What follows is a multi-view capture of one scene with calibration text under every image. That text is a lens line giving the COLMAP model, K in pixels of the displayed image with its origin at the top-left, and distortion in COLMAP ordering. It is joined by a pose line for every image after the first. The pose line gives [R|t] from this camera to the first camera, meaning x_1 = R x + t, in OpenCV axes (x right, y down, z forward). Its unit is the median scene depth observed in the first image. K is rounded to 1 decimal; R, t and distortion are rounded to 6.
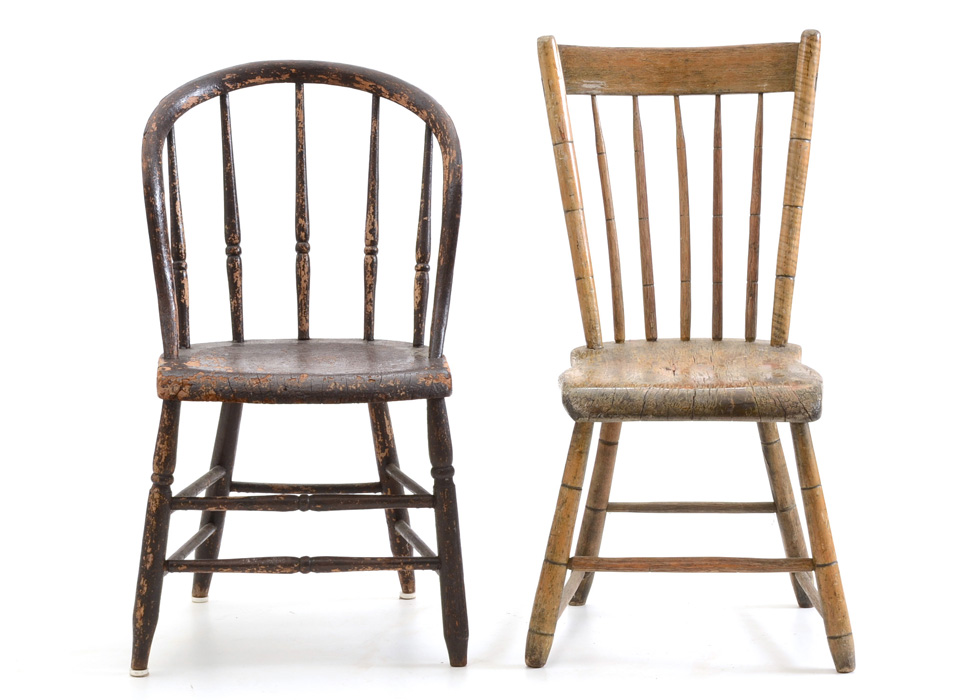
lens RADIAL K [[4106.8, 0, 509.0], [0, 4106.8, 356.3], [0, 0, 1]] dist [1.054942, 0.000000]
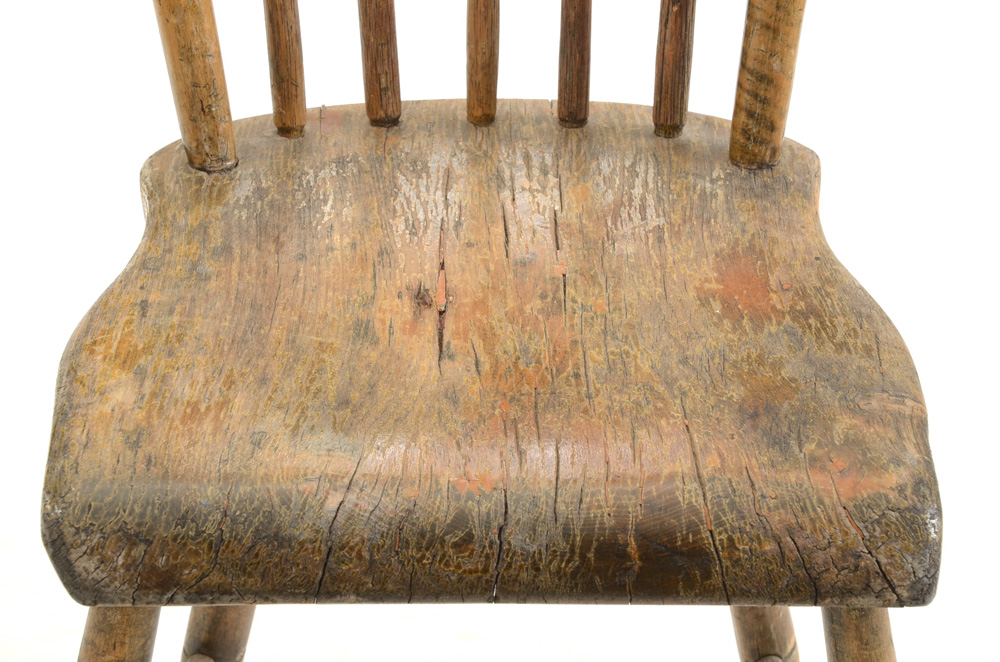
lens RADIAL K [[2688.8, 0, 500.1], [0, 2688.8, 335.5], [0, 0, 1]] dist [0.570038, 0.000000]
pose [[0.999120, -0.002286, 0.041886, 0.035063], [-0.011399, 0.946146, 0.323539, -0.060871], [-0.040370, -0.323731, 0.945287, 0.783964]]
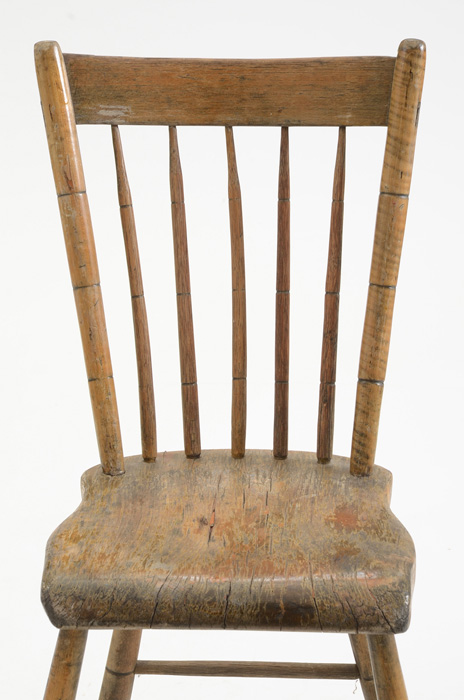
lens RADIAL K [[2714.2, 0, 229.7], [0, 2714.2, 366.9], [0, 0, 1]] dist [1.366630, 0.000000]
pose [[0.999726, 0.010736, -0.020784, 0.051752], [-0.007972, 0.991642, 0.128776, -0.084275], [0.021993, -0.128575, 0.991456, 0.515658]]
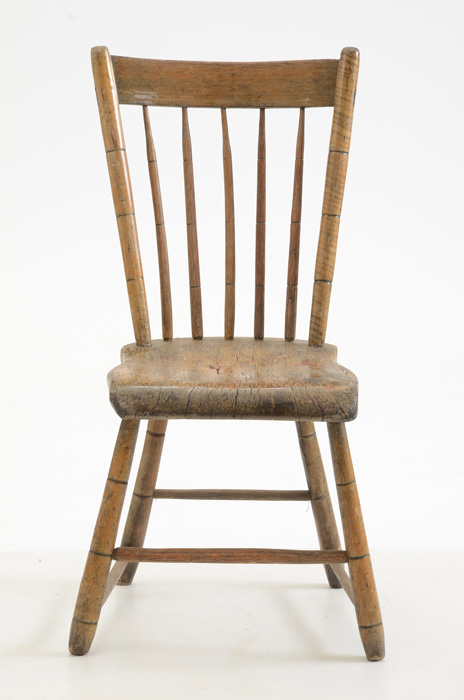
lens RADIAL K [[2714.2, 0, 235.9], [0, 2714.2, 355.4], [0, 0, 1]] dist [1.366630, 0.000000]
pose [[0.998907, 0.014033, 0.044577, 0.013319], [-0.014660, 0.999798, 0.013776, -0.009484], [-0.044374, -0.014414, 0.998911, 0.297784]]
